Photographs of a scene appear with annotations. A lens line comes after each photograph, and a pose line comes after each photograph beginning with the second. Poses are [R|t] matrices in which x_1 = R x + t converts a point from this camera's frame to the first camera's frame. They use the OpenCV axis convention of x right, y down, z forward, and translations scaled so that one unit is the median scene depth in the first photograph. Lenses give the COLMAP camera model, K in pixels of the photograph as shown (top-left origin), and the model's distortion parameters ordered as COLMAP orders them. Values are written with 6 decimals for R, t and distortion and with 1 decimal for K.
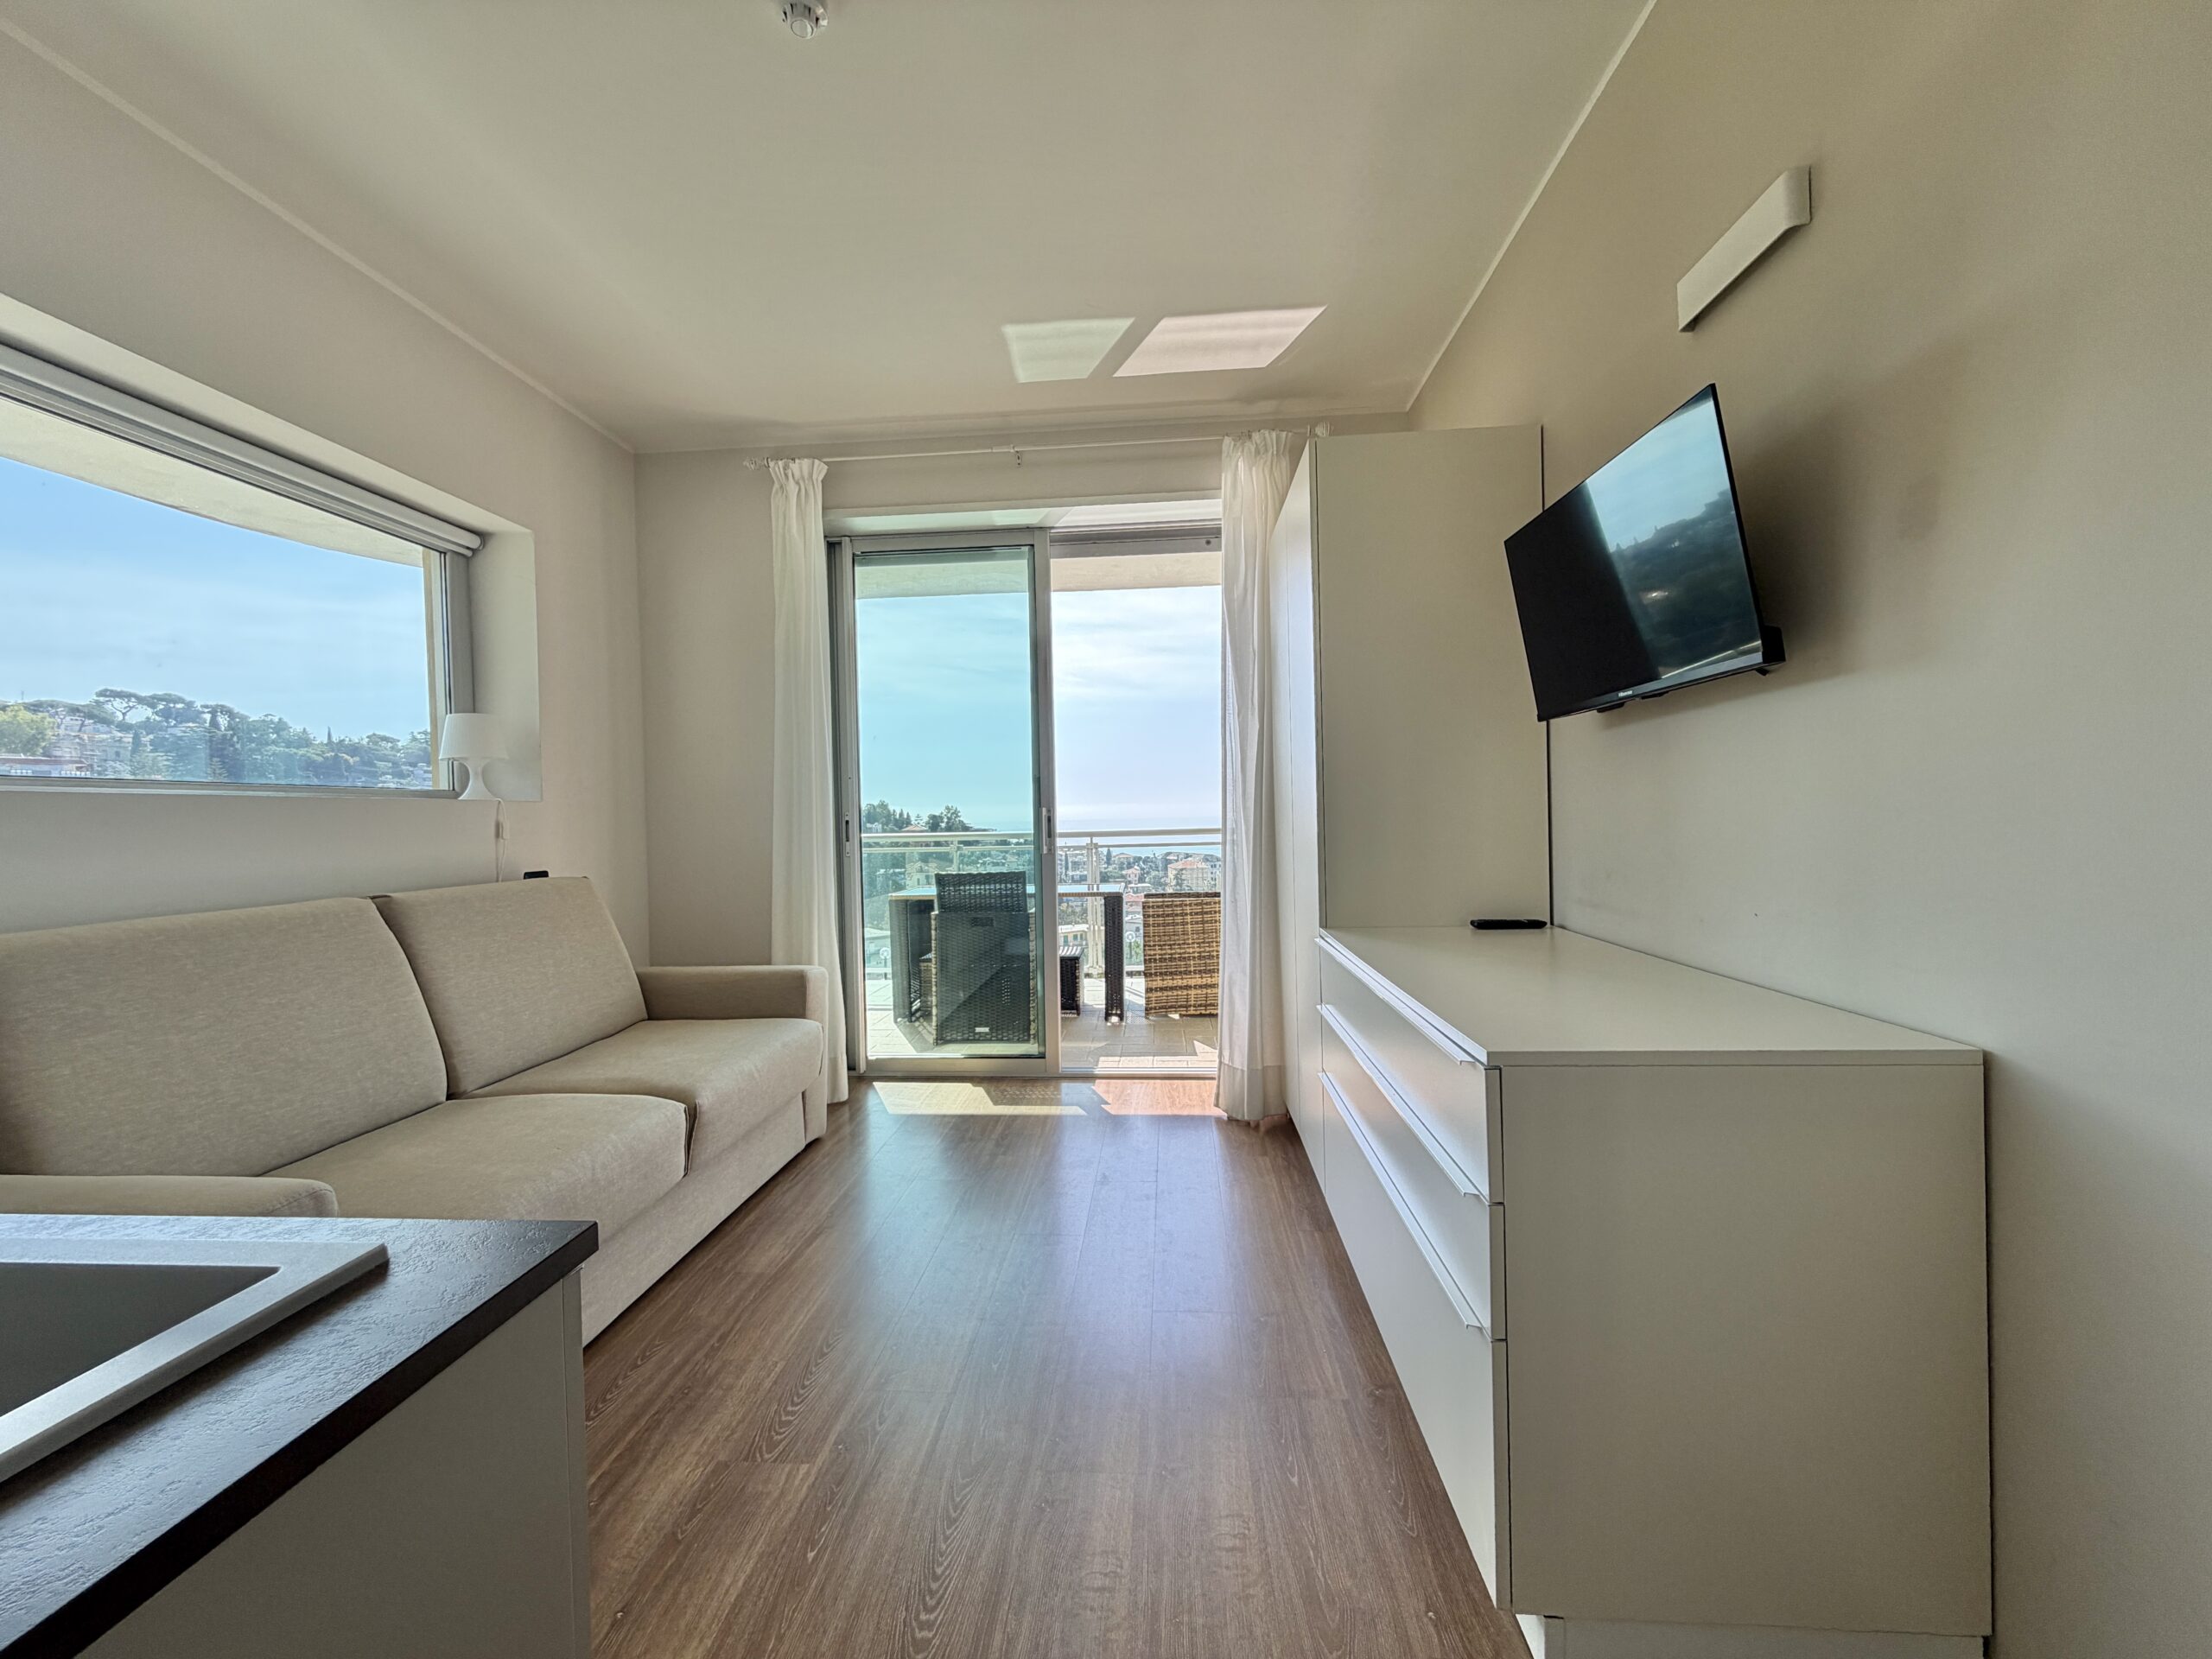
lens RADIAL K [[881.6, 0, 1098.3], [0, 881.6, 825.7], [0, 0, 1]] dist [0.001221, -0.000095]
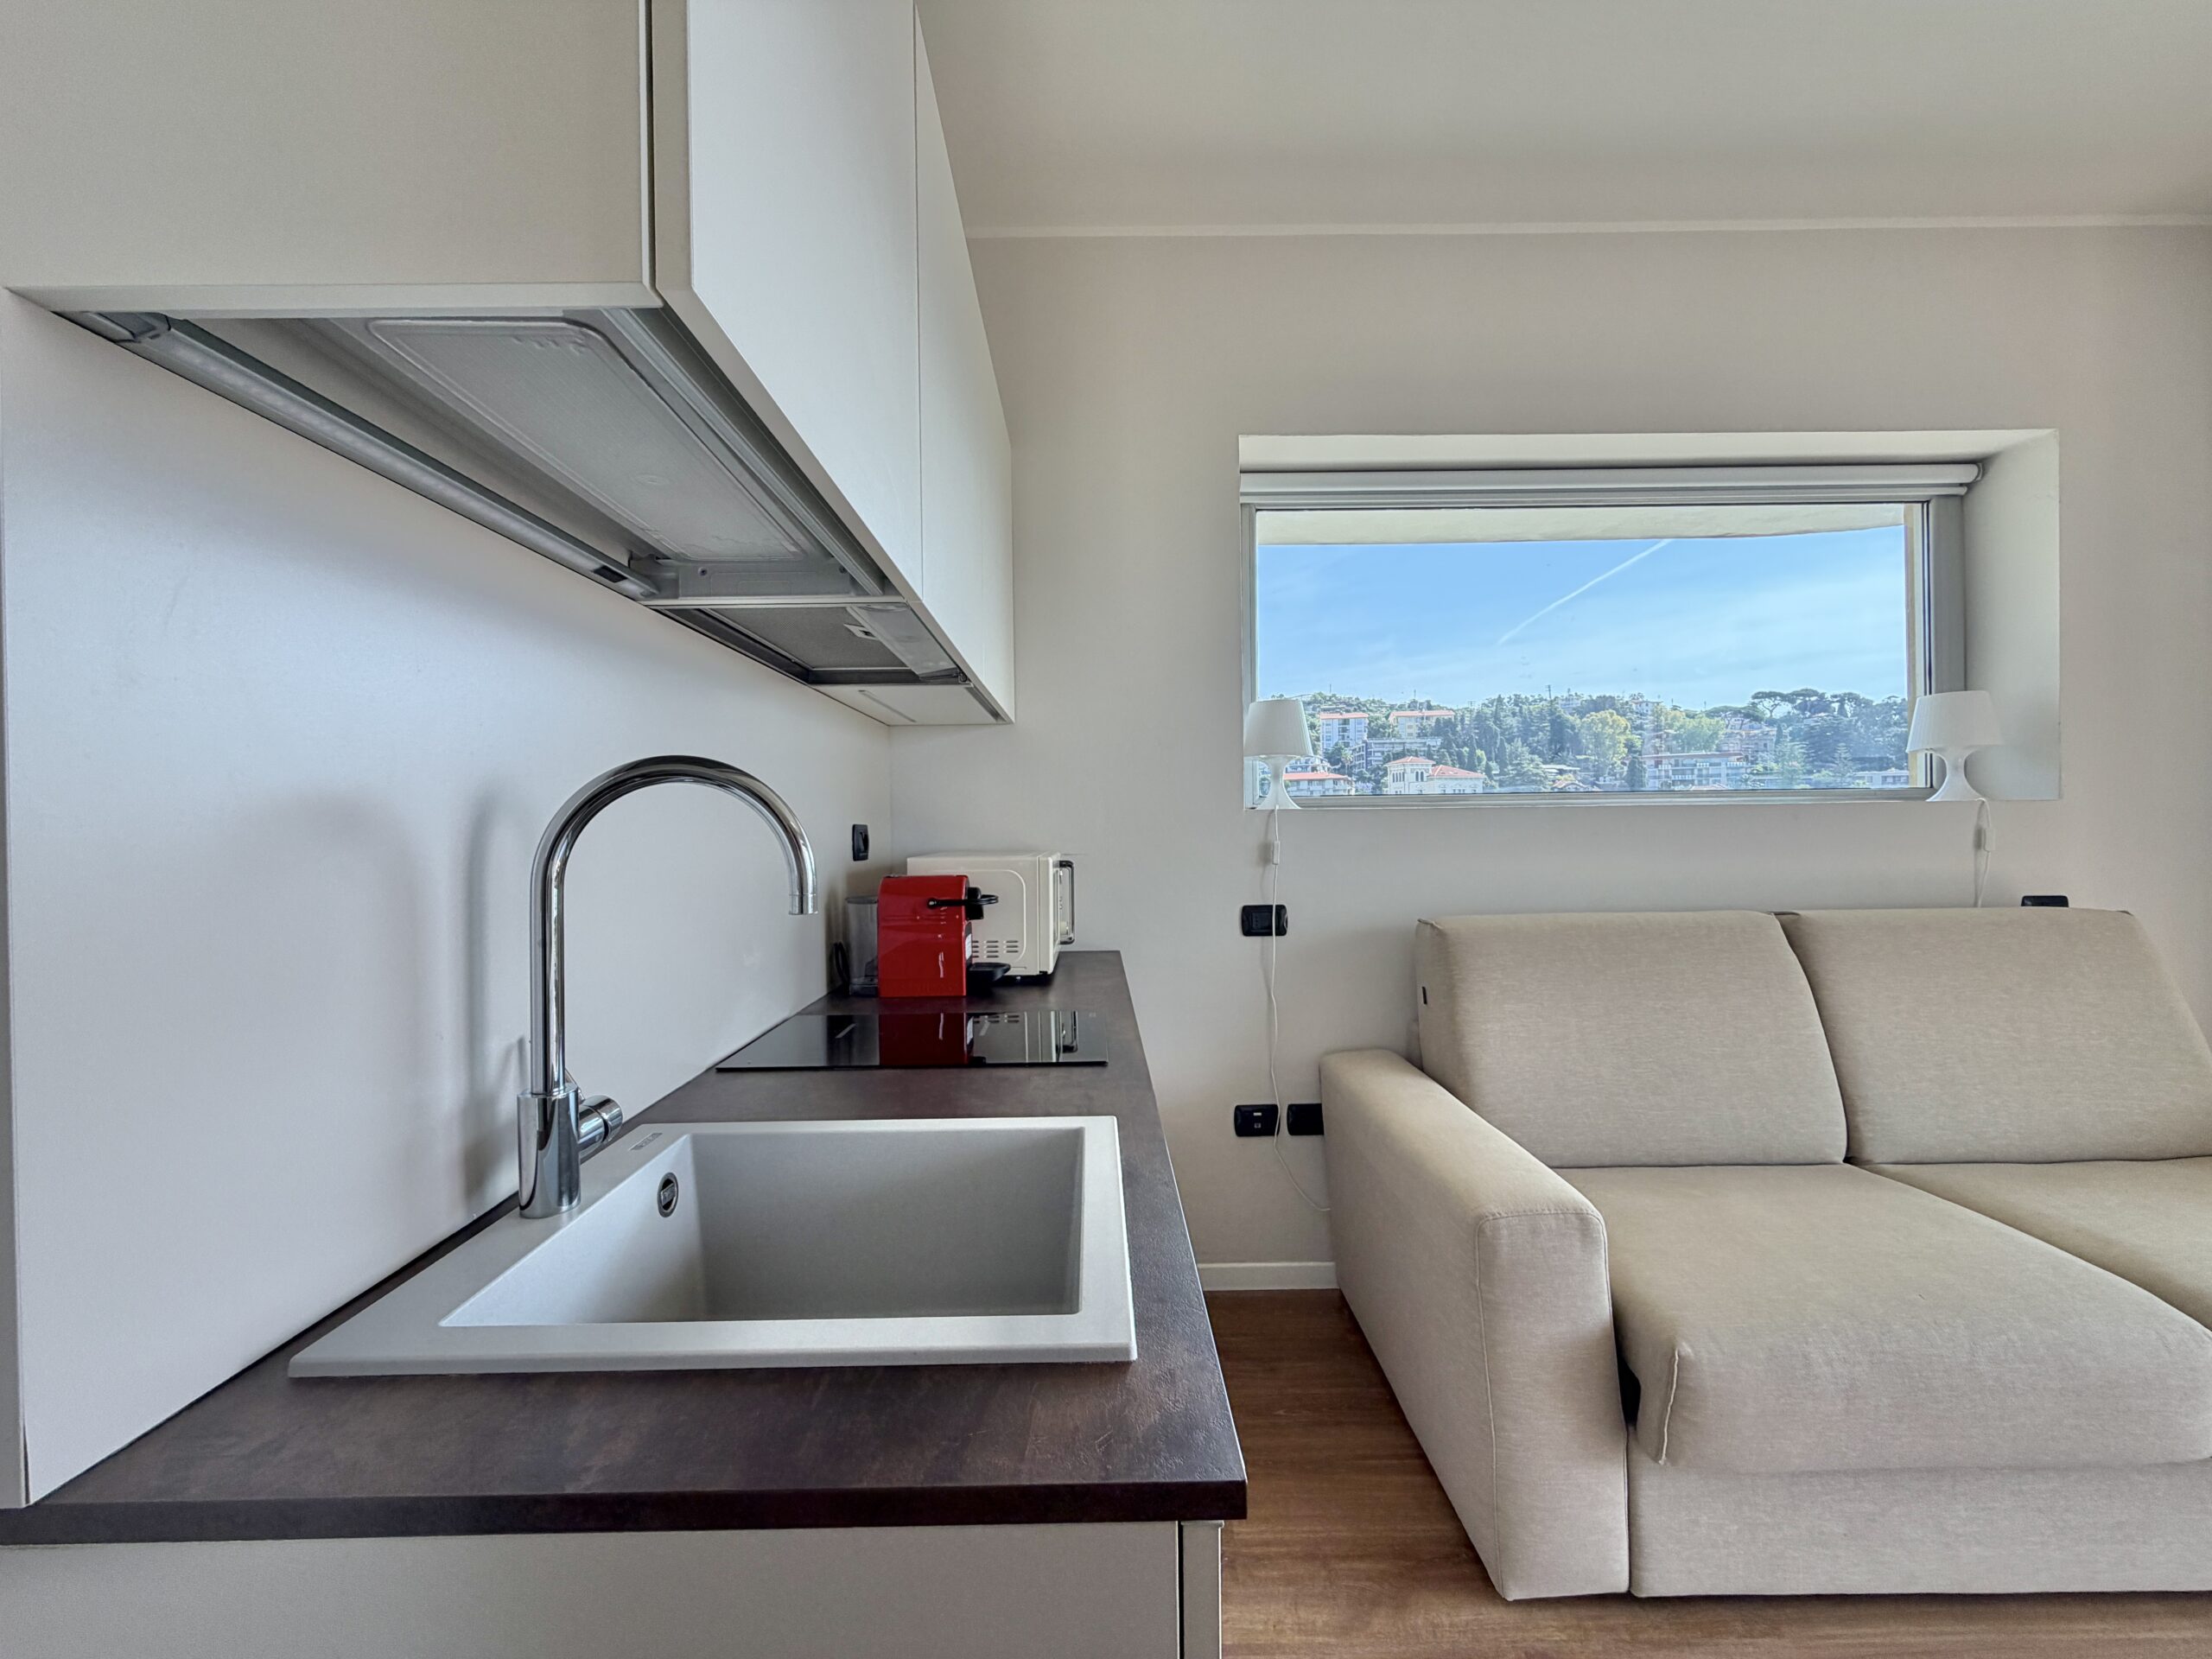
lens RADIAL K [[881.6, 0, 1098.3], [0, 881.6, 825.7], [0, 0, 1]] dist [0.001221, -0.000095]
pose [[0.083085, 0.024061, -0.996252, 0.030261], [-0.001209, 0.999710, 0.024043, -0.024498], [0.996542, -0.000793, 0.083090, 0.161103]]
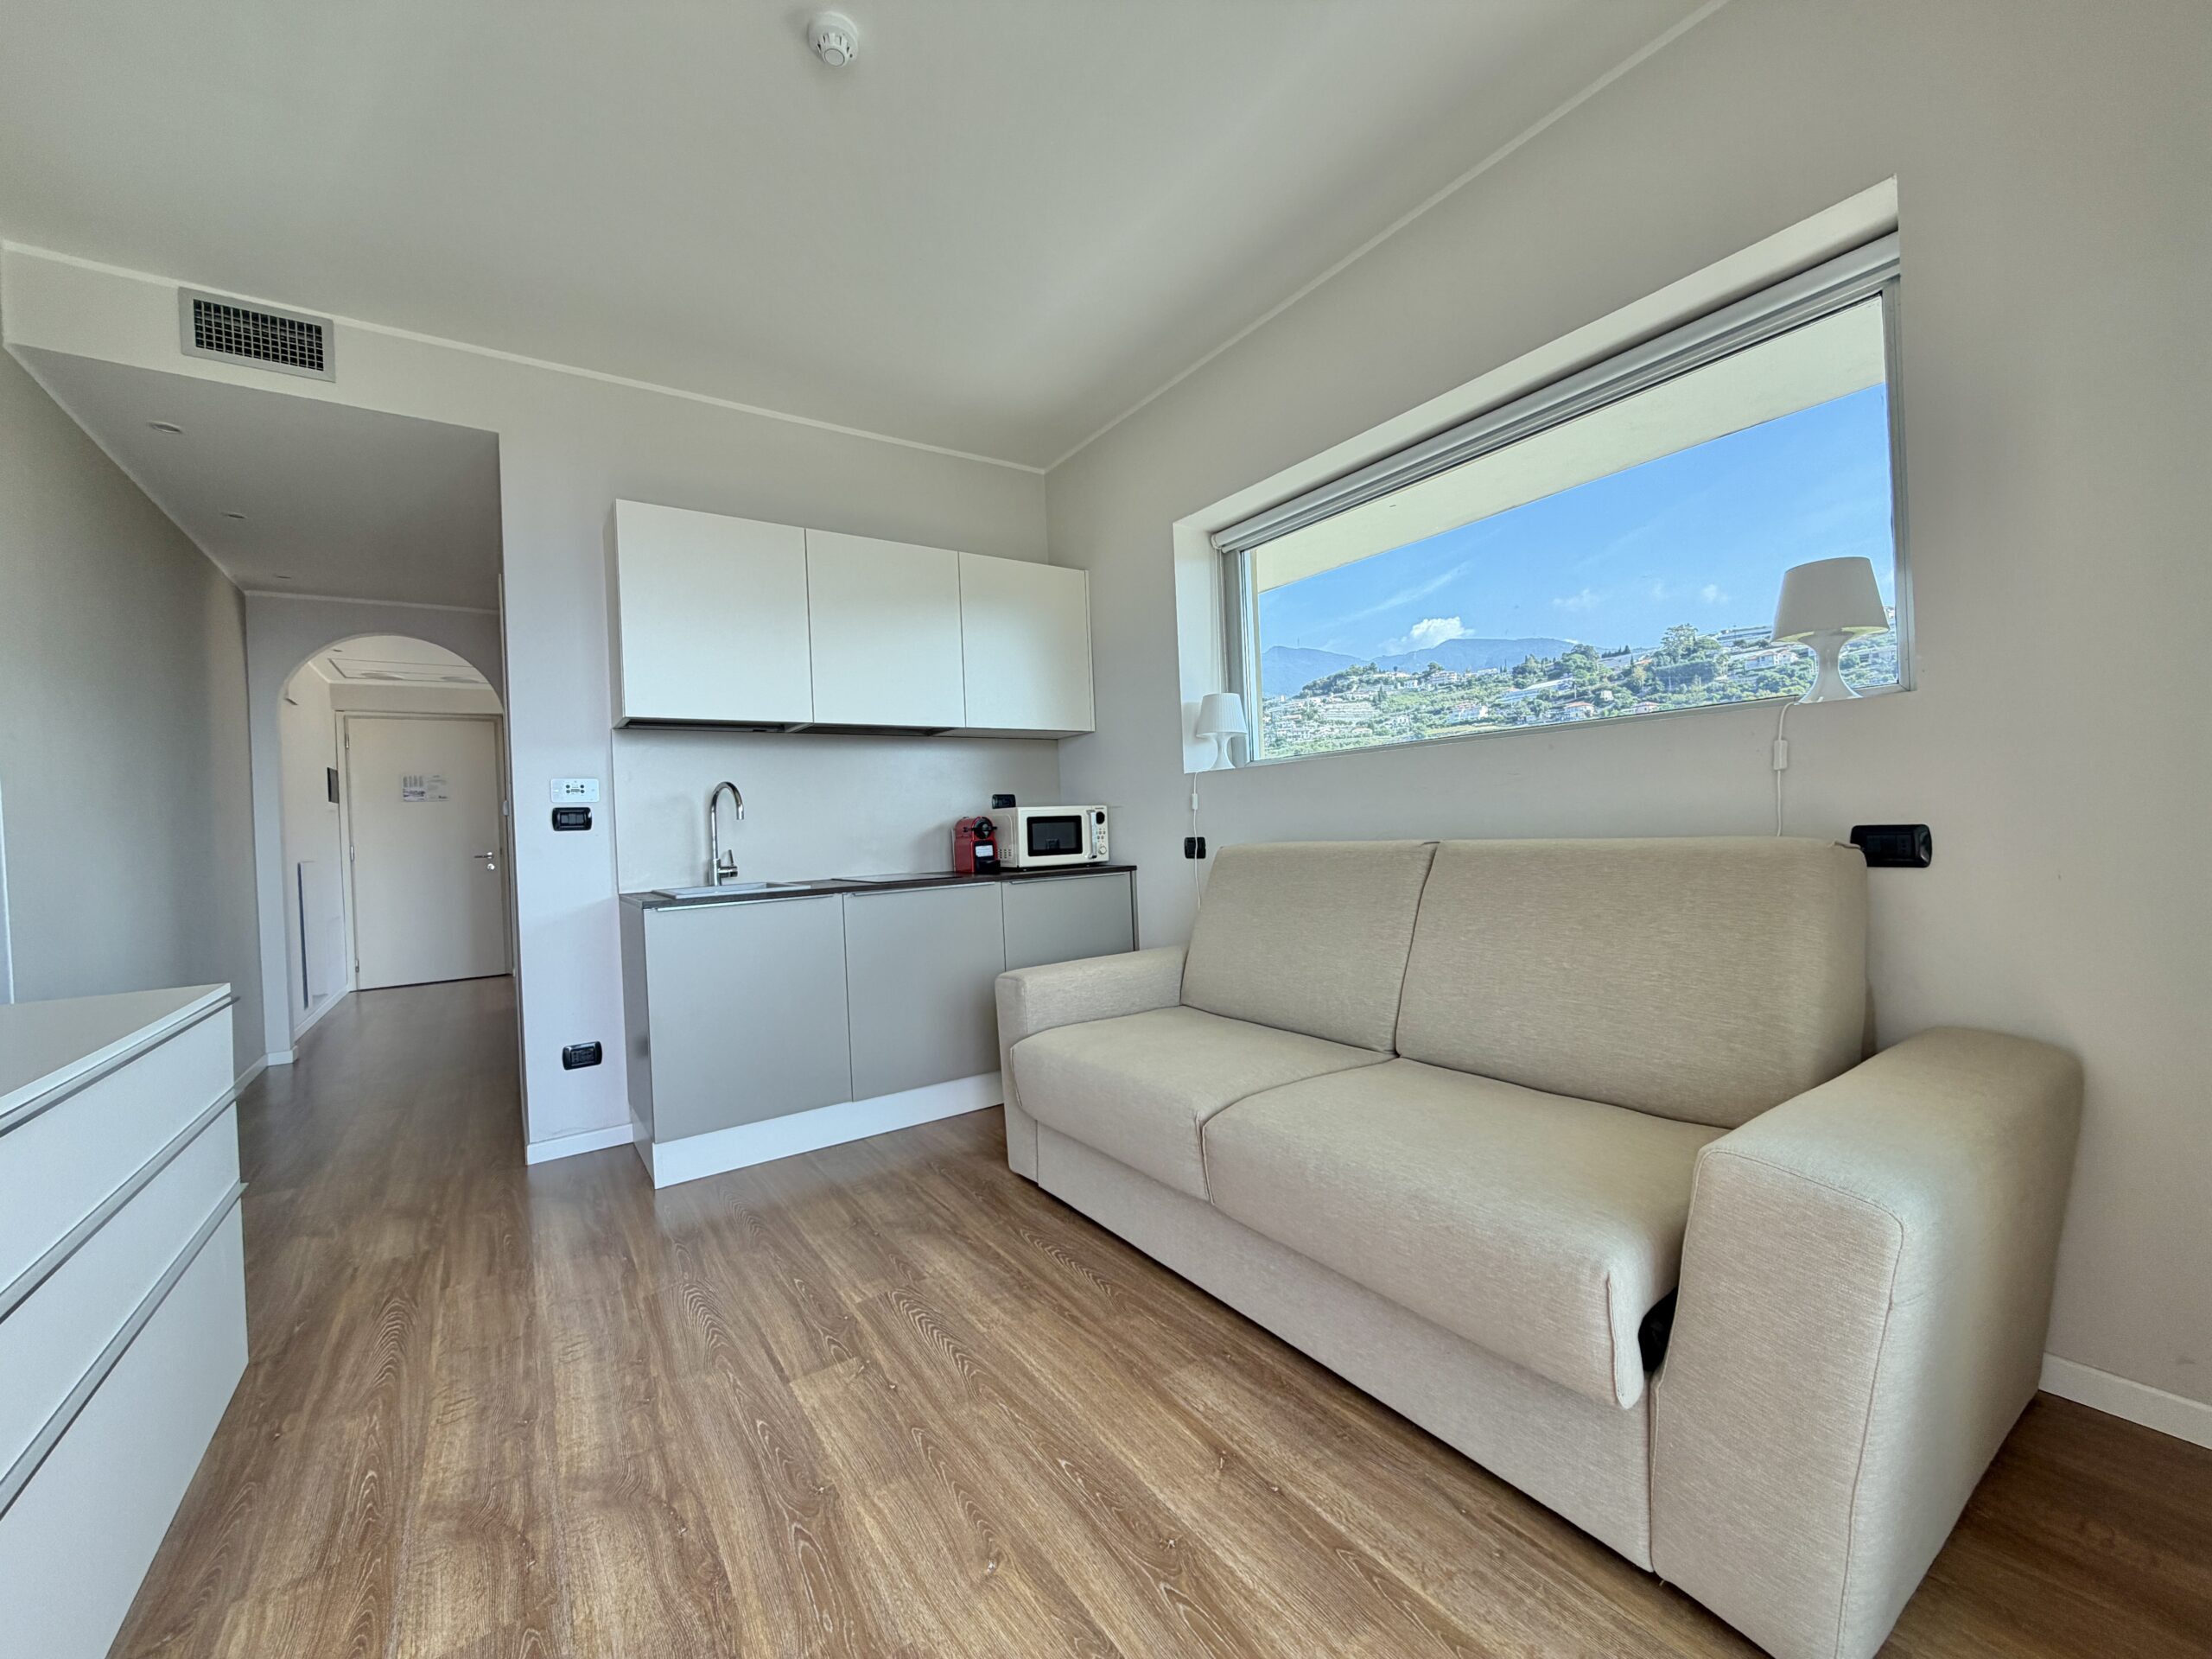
lens RADIAL K [[881.6, 0, 1098.3], [0, 881.6, 825.7], [0, 0, 1]] dist [0.001221, -0.000095]
pose [[-0.777460, 0.058314, -0.626224, 0.084431], [0.053187, 0.998222, 0.026922, 0.010932], [0.626680, -0.012376, -0.779179, 1.179360]]
